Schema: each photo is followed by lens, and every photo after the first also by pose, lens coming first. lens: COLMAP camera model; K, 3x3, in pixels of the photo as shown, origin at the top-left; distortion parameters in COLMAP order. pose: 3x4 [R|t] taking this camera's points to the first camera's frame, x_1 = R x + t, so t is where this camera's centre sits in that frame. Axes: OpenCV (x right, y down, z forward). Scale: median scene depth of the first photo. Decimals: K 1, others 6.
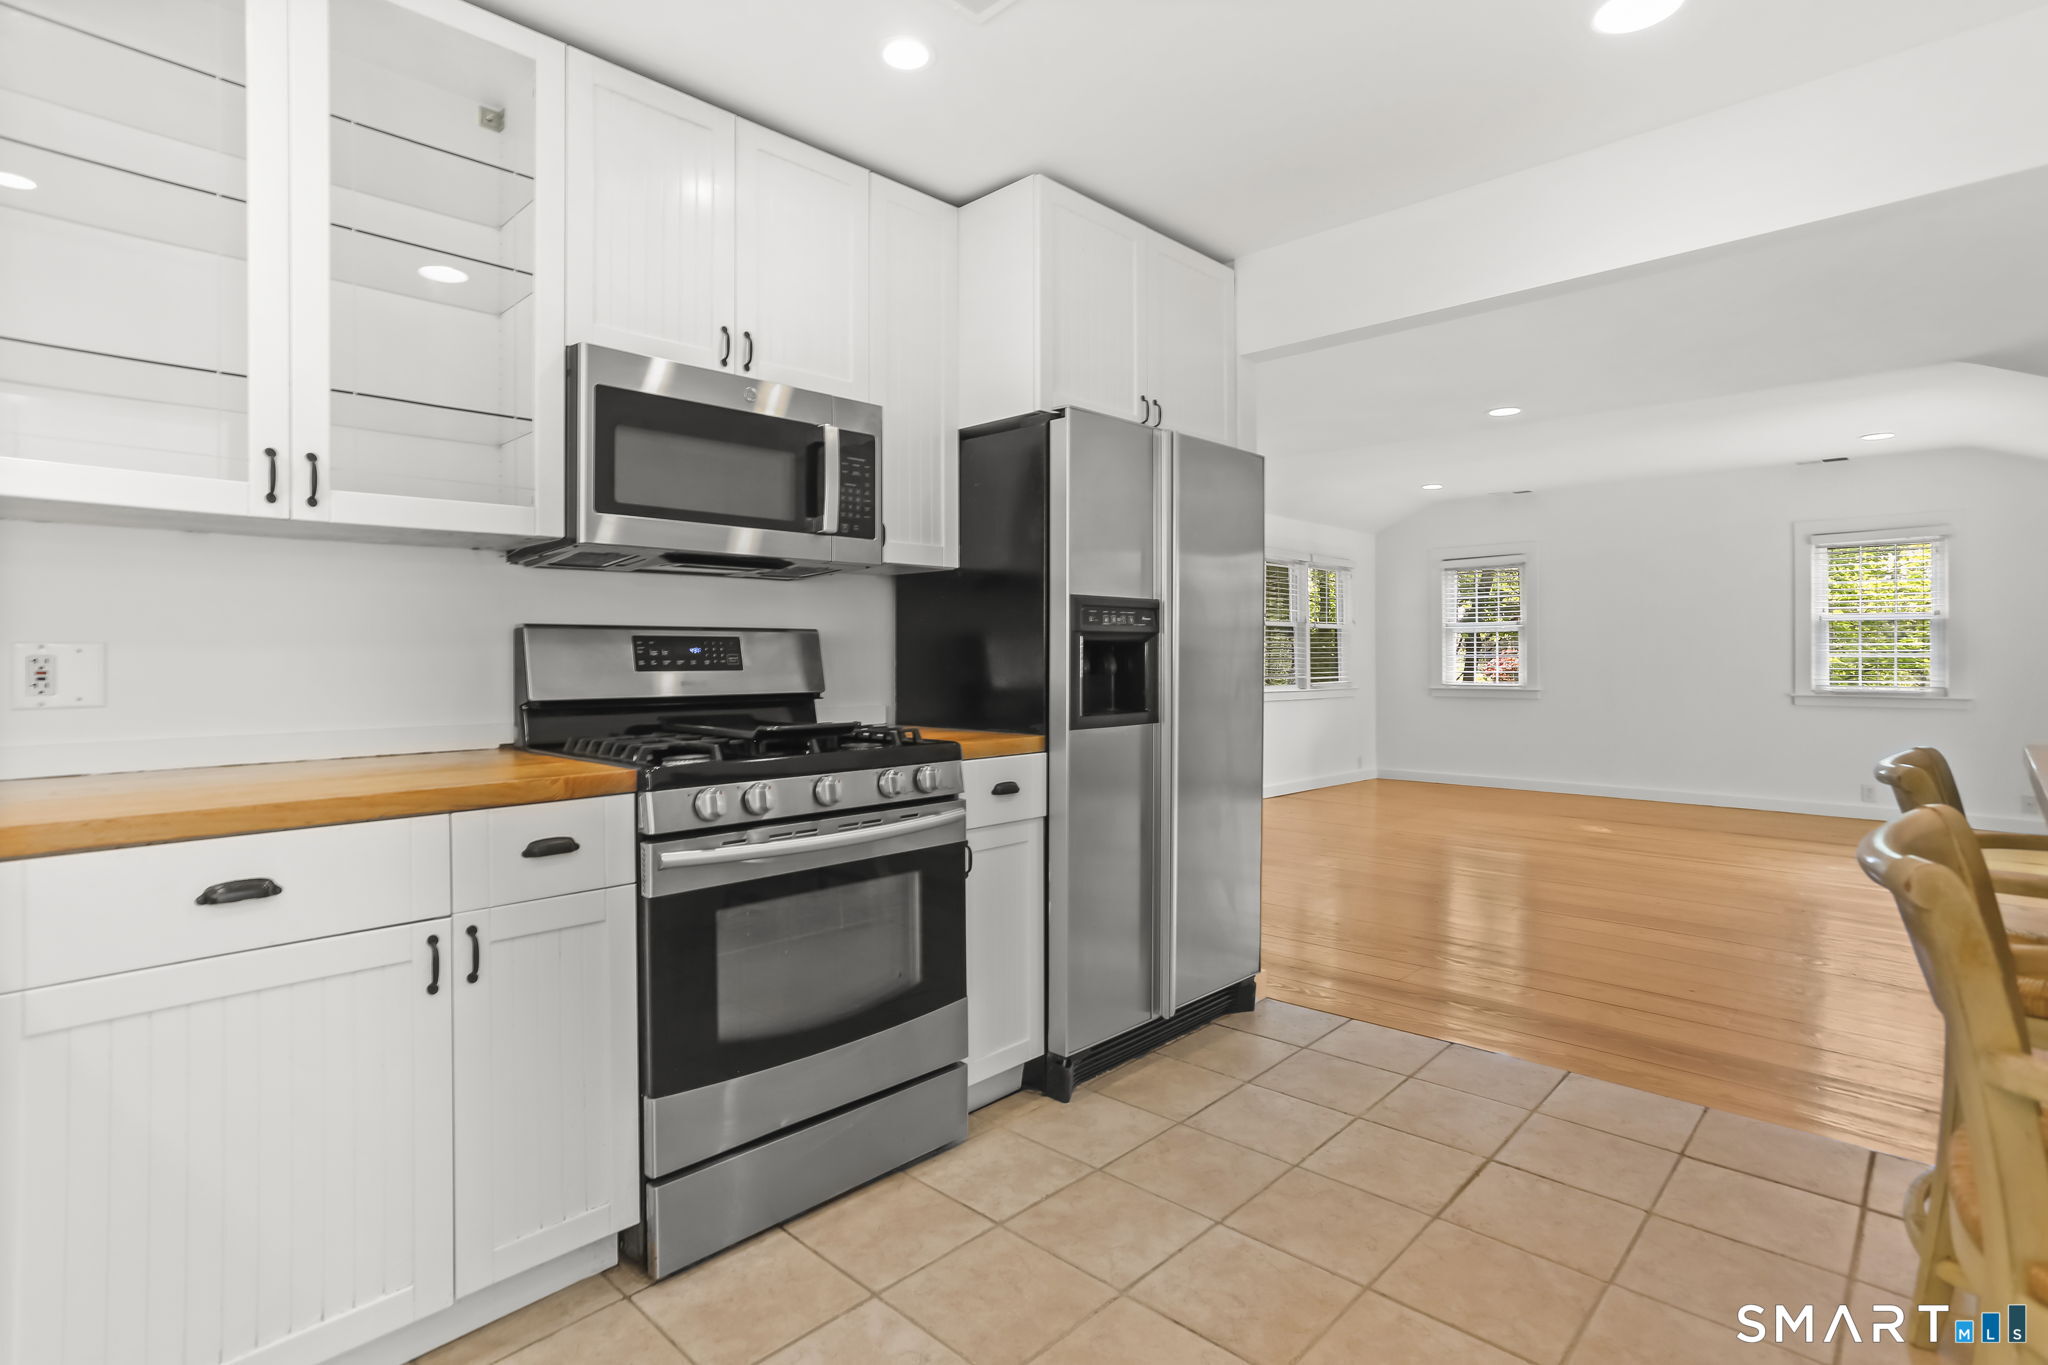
lens RADIAL K [[994.2, 0, 1018.9], [0, 994.2, 662.7], [0, 0, 1]] dist [-0.043771, 0.022588]
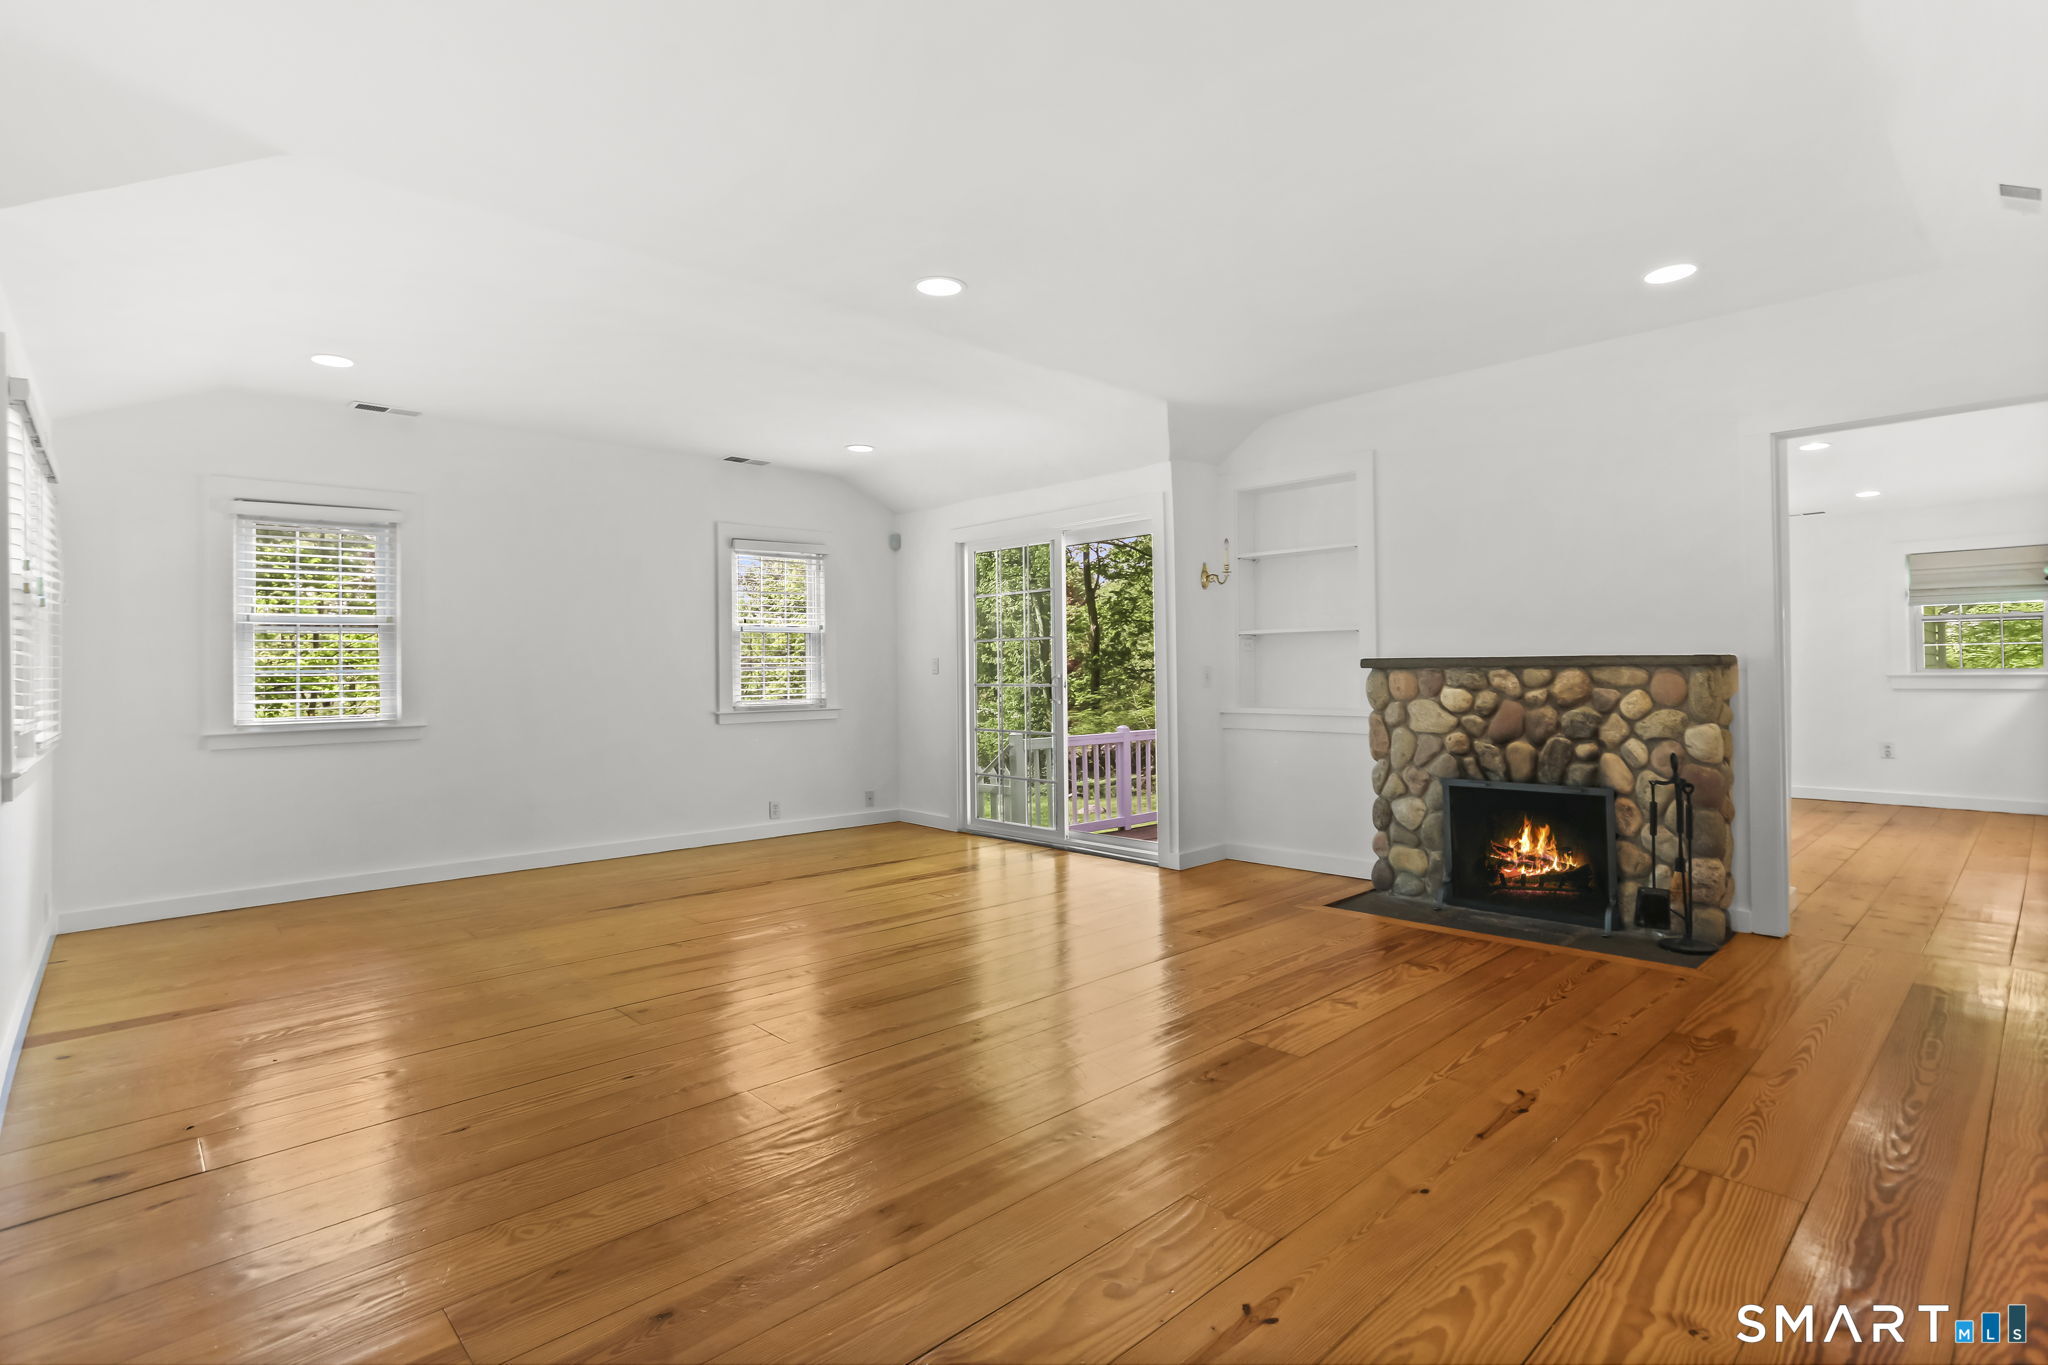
lens RADIAL K [[994.2, 0, 1018.9], [0, 994.2, 662.7], [0, 0, 1]] dist [-0.043771, 0.022588]
pose [[0.041013, 0.007209, 0.999133, -0.099310], [0.017852, 0.999809, -0.007947, -0.000940], [-0.998999, 0.018163, 0.040877, 0.602157]]
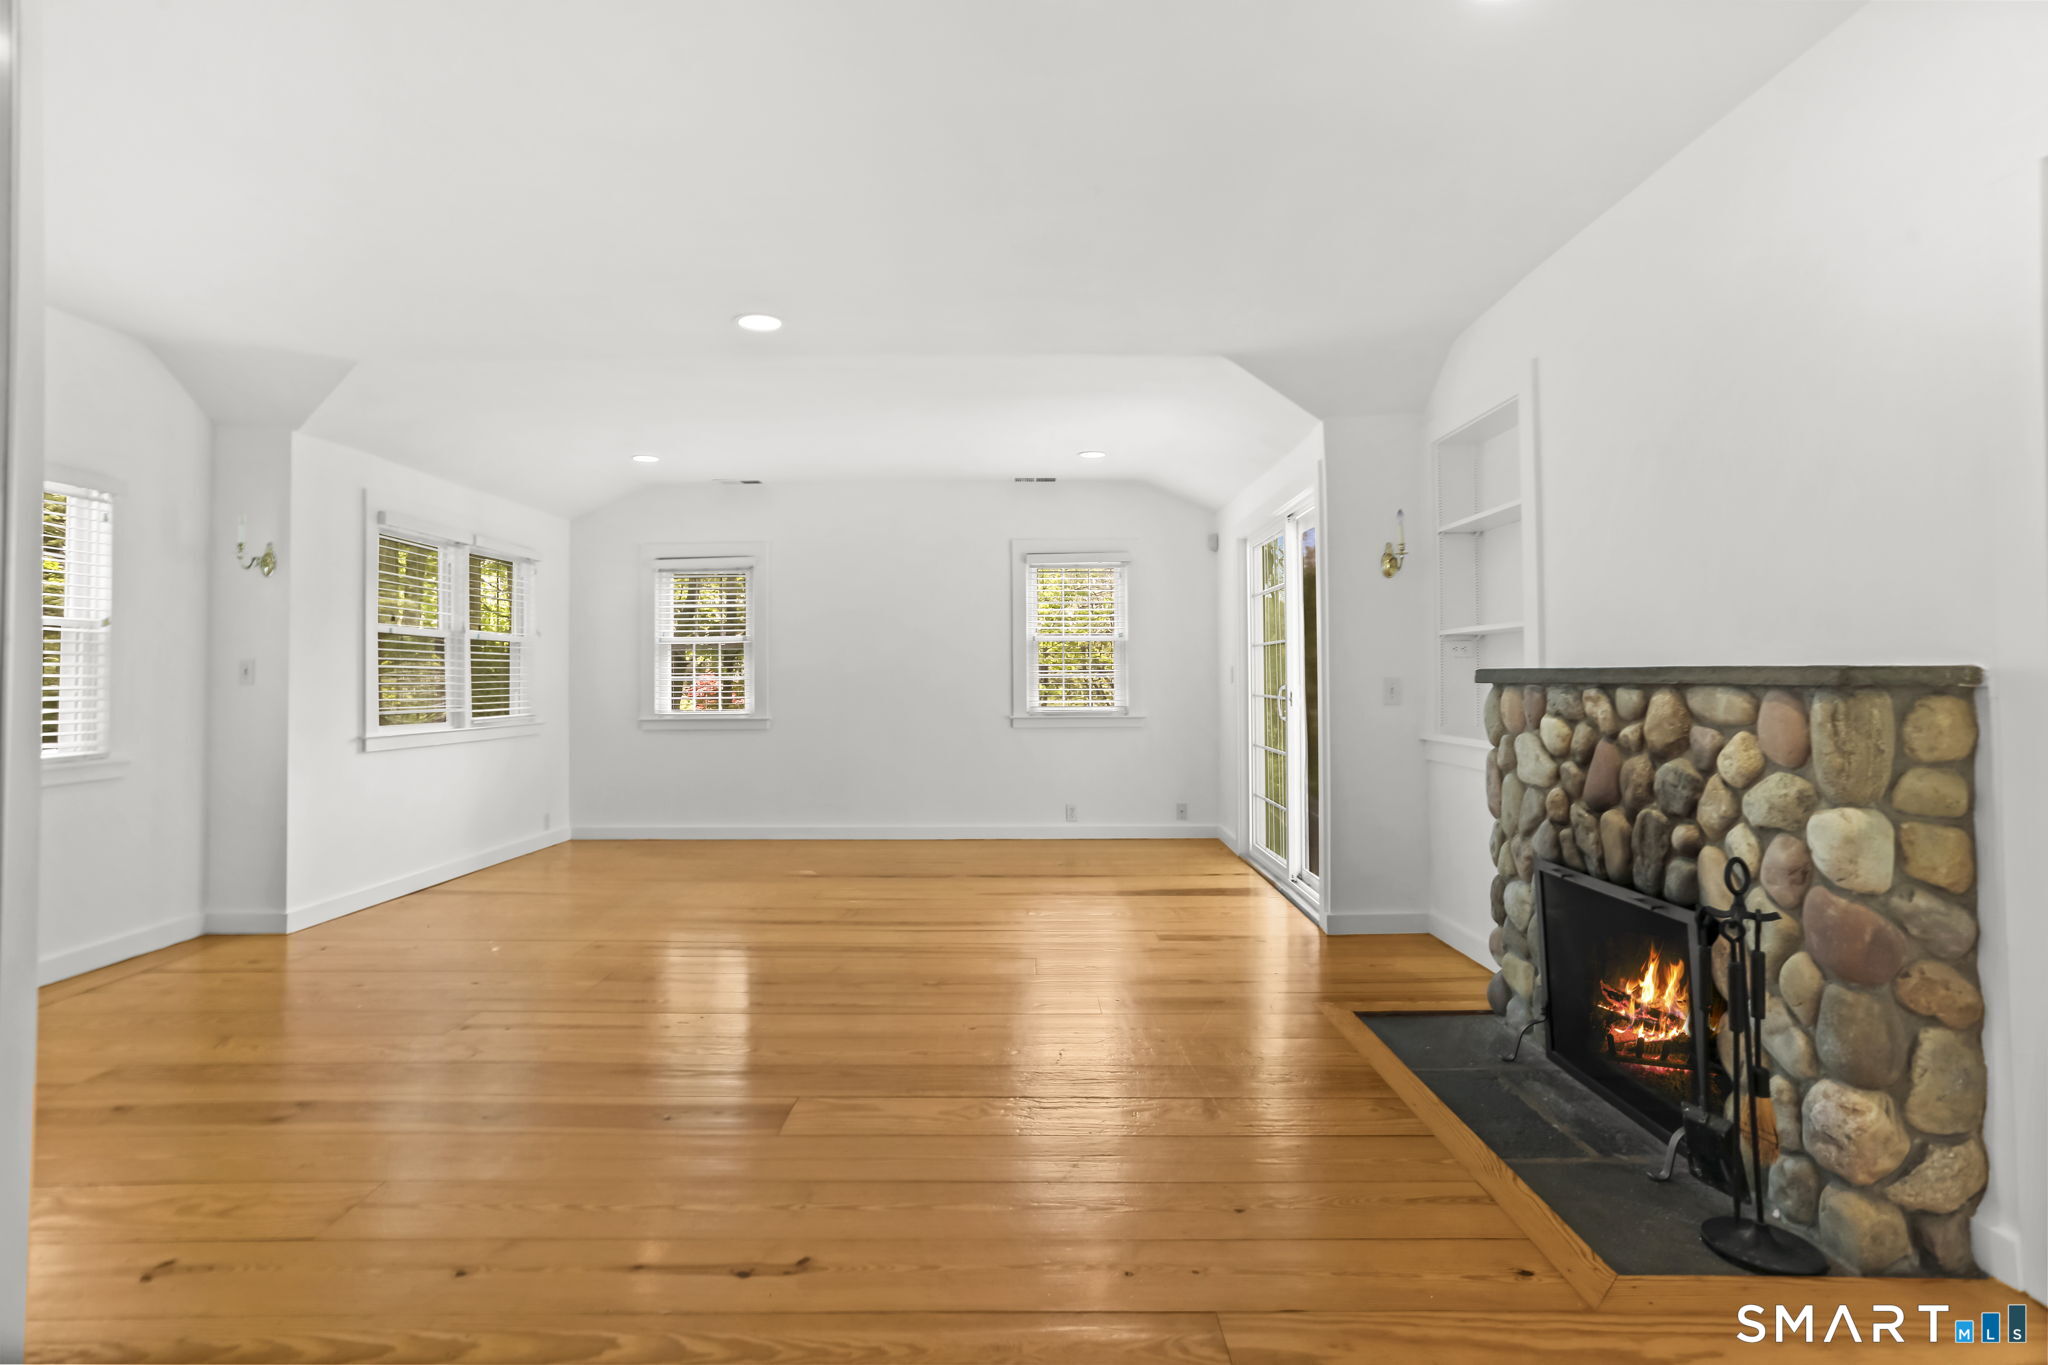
lens RADIAL K [[994.2, 0, 1018.9], [0, 994.2, 662.7], [0, 0, 1]] dist [-0.043771, 0.022588]
pose [[0.717219, 0.007578, 0.696807, 0.093991], [0.009675, 0.999736, -0.020831, -0.000540], [-0.696781, 0.021682, 0.716957, 0.248988]]
